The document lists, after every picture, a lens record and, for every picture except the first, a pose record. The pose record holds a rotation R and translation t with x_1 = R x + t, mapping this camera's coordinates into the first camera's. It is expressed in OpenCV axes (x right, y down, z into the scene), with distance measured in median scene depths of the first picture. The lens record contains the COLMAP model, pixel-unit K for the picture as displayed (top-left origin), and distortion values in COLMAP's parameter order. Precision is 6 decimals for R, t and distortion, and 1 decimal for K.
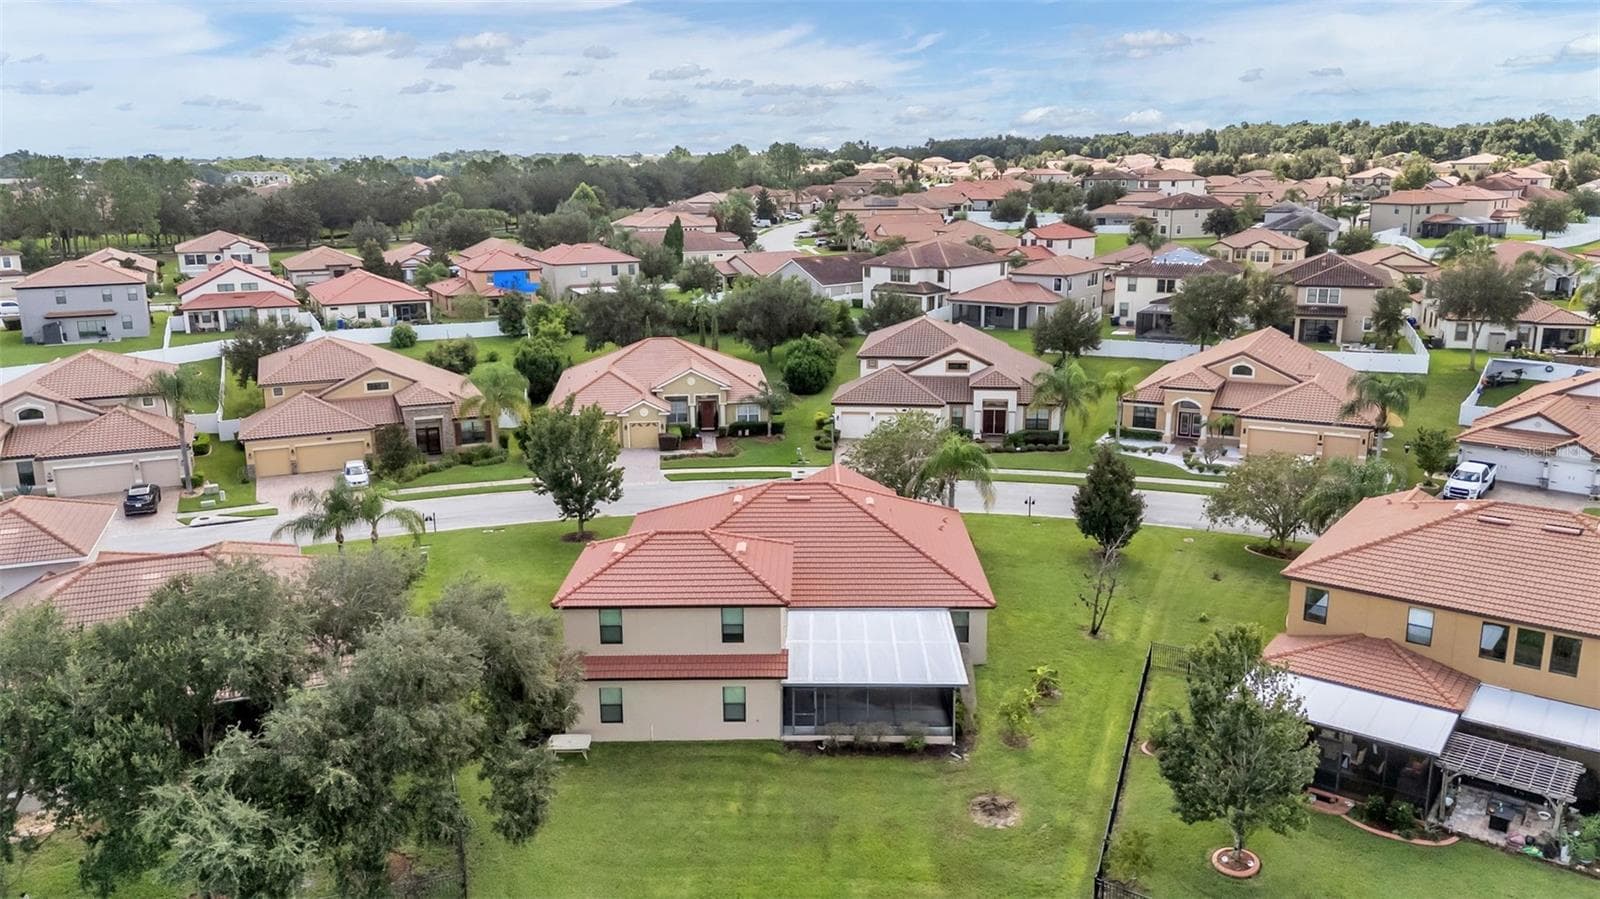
lens RADIAL K [[1163.3, 0, 800.0], [0, 1163.3, 449.5], [0, 0, 1]] dist [0.107699, -0.141349]
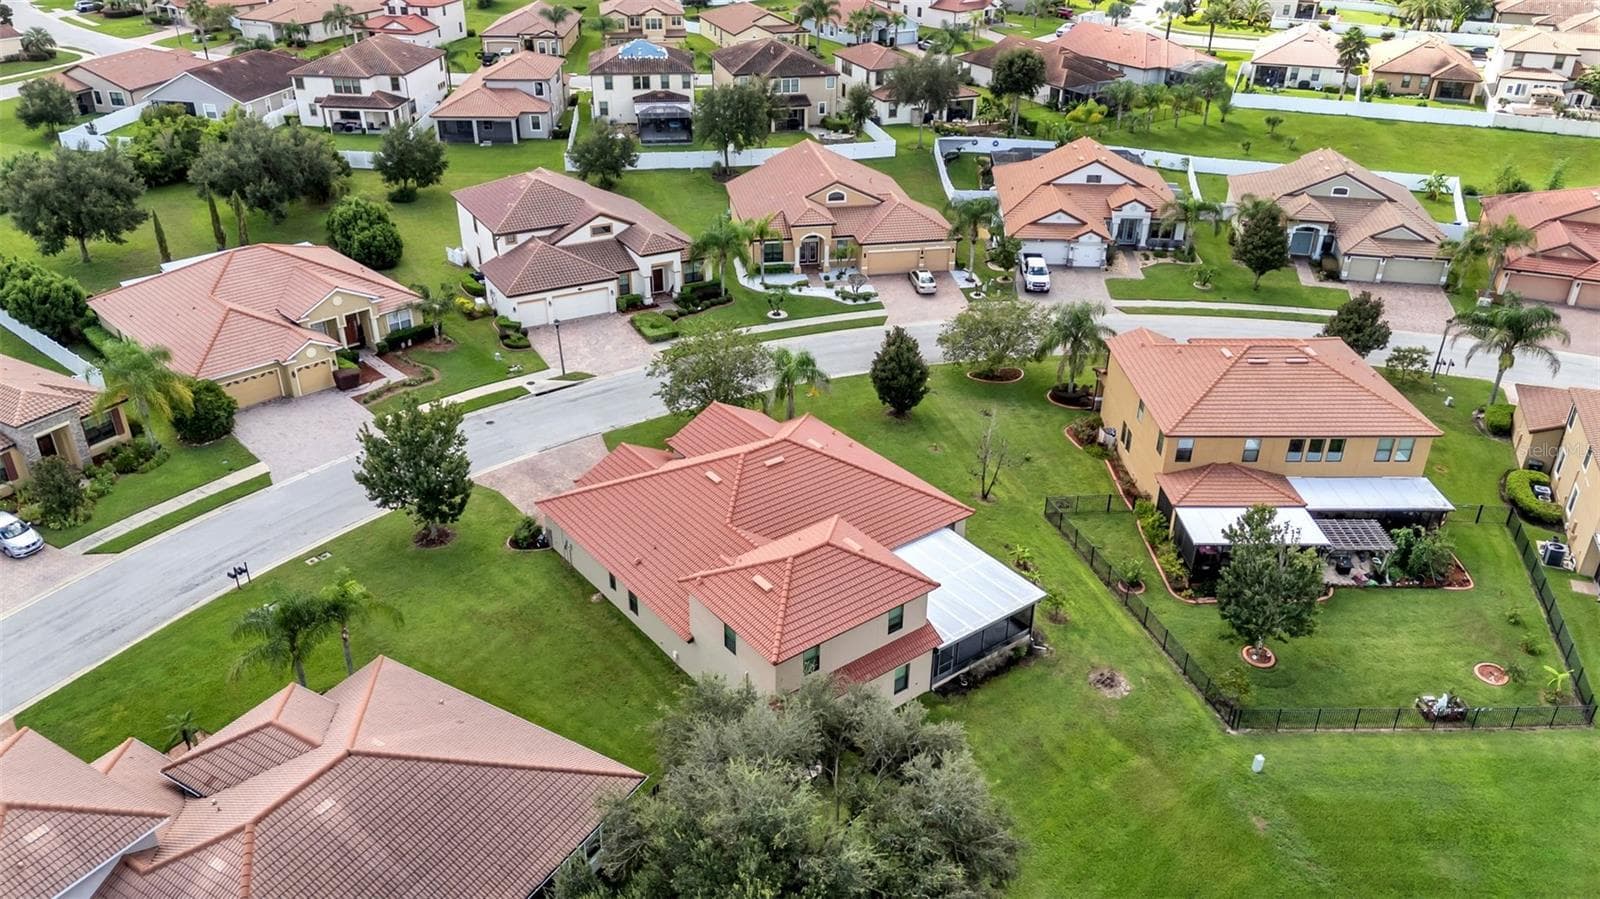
lens RADIAL K [[1163.3, 0, 800.0], [0, 1163.3, 449.5], [0, 0, 1]] dist [0.107699, -0.141349]
pose [[0.793922, -0.271271, 0.544151, -0.322505], [0.132551, 0.950650, 0.280526, -0.151401], [-0.593396, -0.150588, 0.790699, 0.090875]]
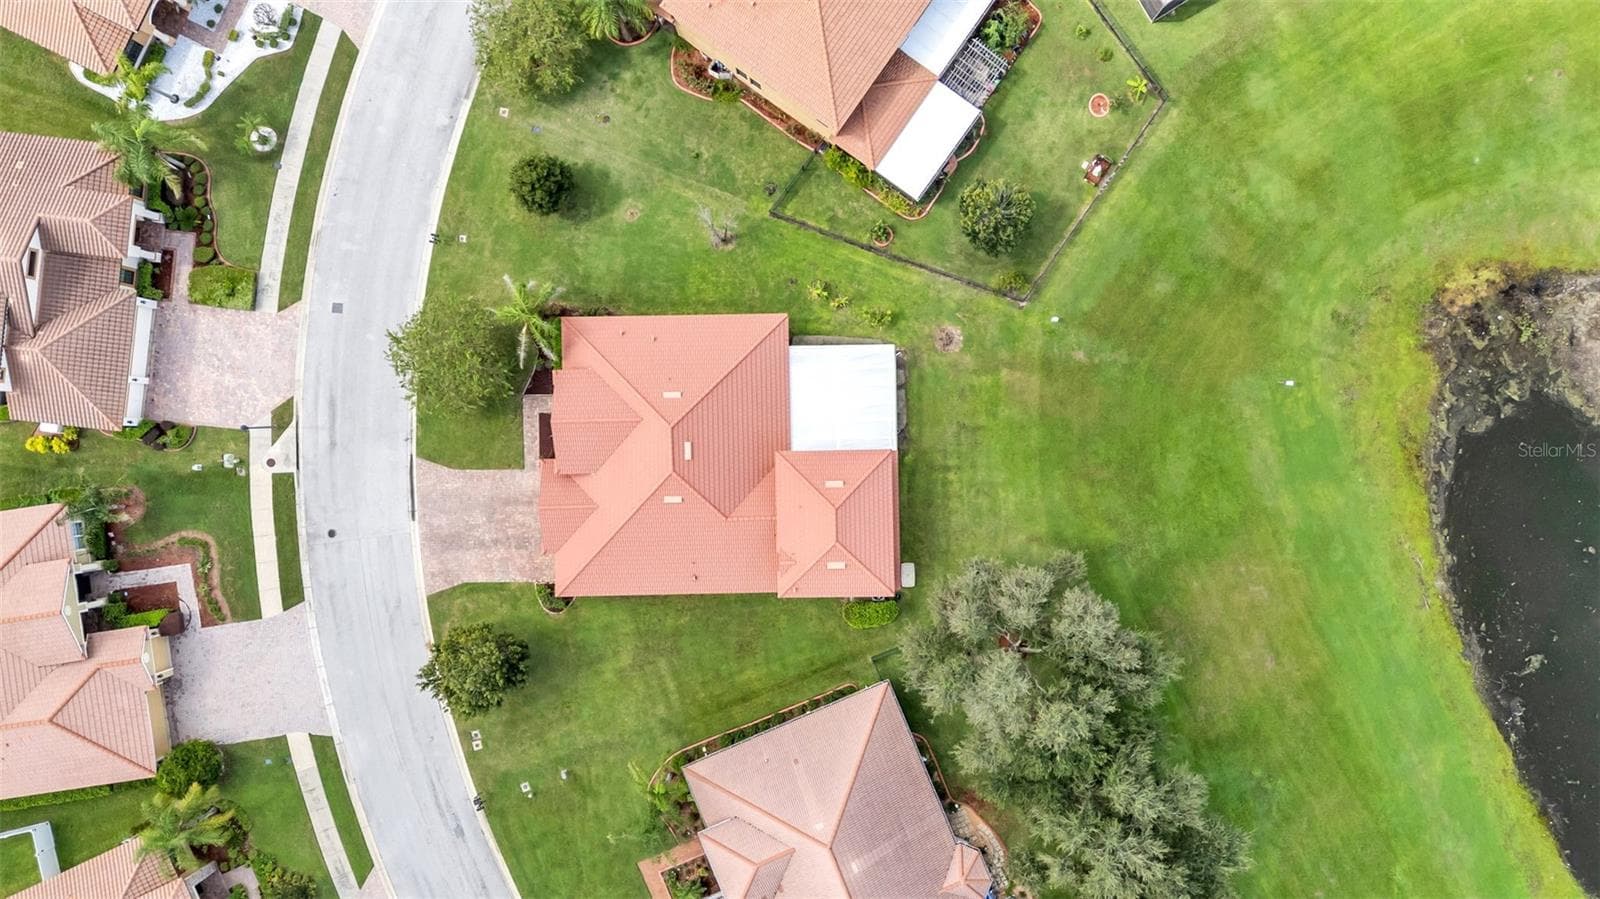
lens RADIAL K [[1188.6, 0, 801.1], [0, 1188.6, 437.7], [0, 0, 1]] dist [0.099959, -0.131681]
pose [[-0.018223, -0.999787, 0.009737, -0.001589], [0.270134, 0.004454, 0.962812, -0.680862], [-0.962650, 0.020175, 0.269996, 0.309931]]
